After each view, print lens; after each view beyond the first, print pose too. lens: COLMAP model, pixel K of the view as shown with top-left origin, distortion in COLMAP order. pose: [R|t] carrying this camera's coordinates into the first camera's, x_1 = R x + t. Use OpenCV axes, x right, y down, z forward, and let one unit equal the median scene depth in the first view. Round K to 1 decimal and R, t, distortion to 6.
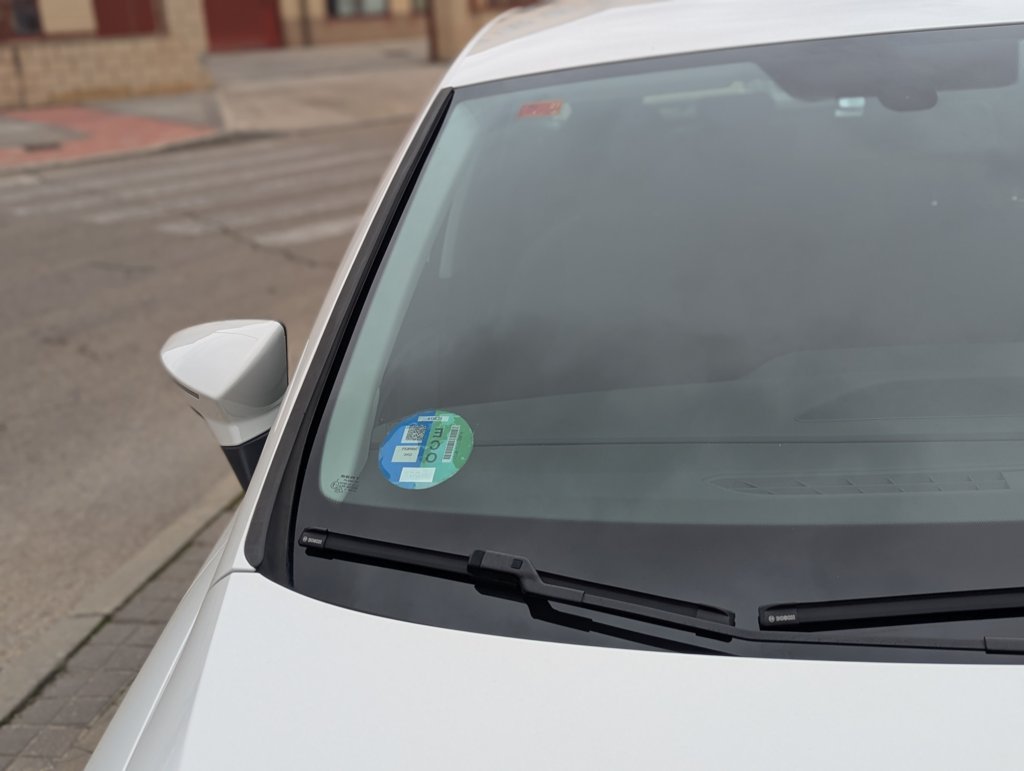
lens RADIAL K [[1110.9, 0, 520.0], [0, 1110.9, 388.5], [0, 0, 1]] dist [0.034606, -0.045744]
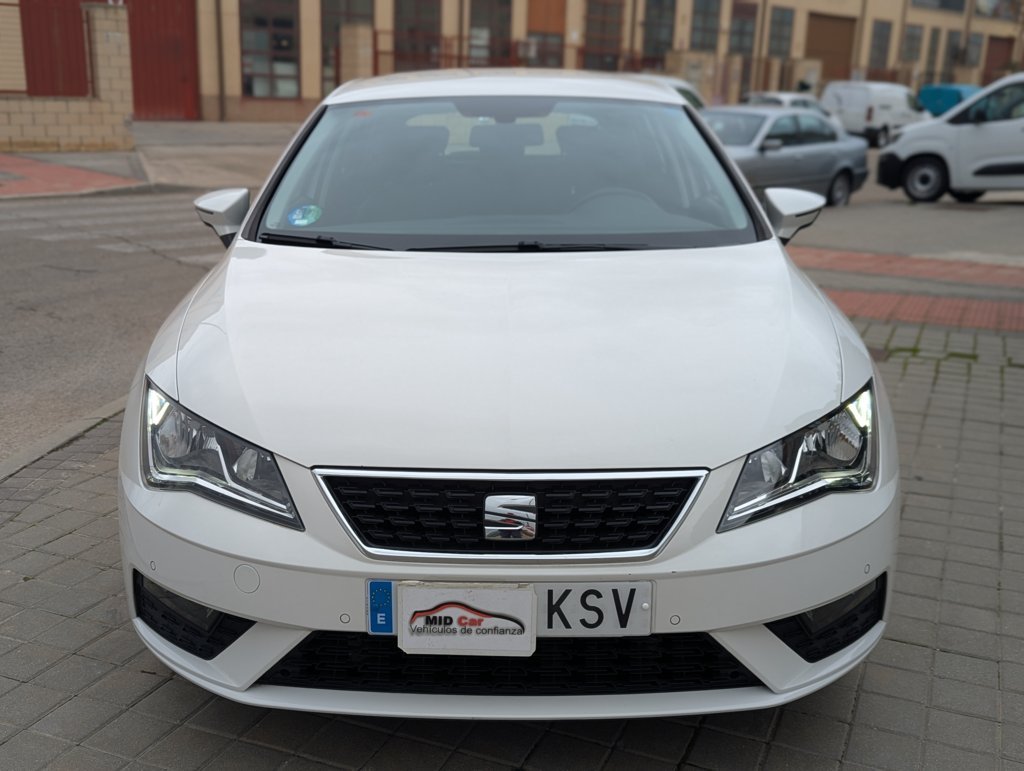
lens RADIAL K [[1110.9, 0, 520.0], [0, 1110.9, 388.5], [0, 0, 1]] dist [0.034606, -0.045744]
pose [[0.994011, 0.055094, 0.094378, 0.026753], [-0.046898, 0.995107, -0.086962, 0.087540], [-0.098707, 0.082015, 0.991731, -0.225534]]
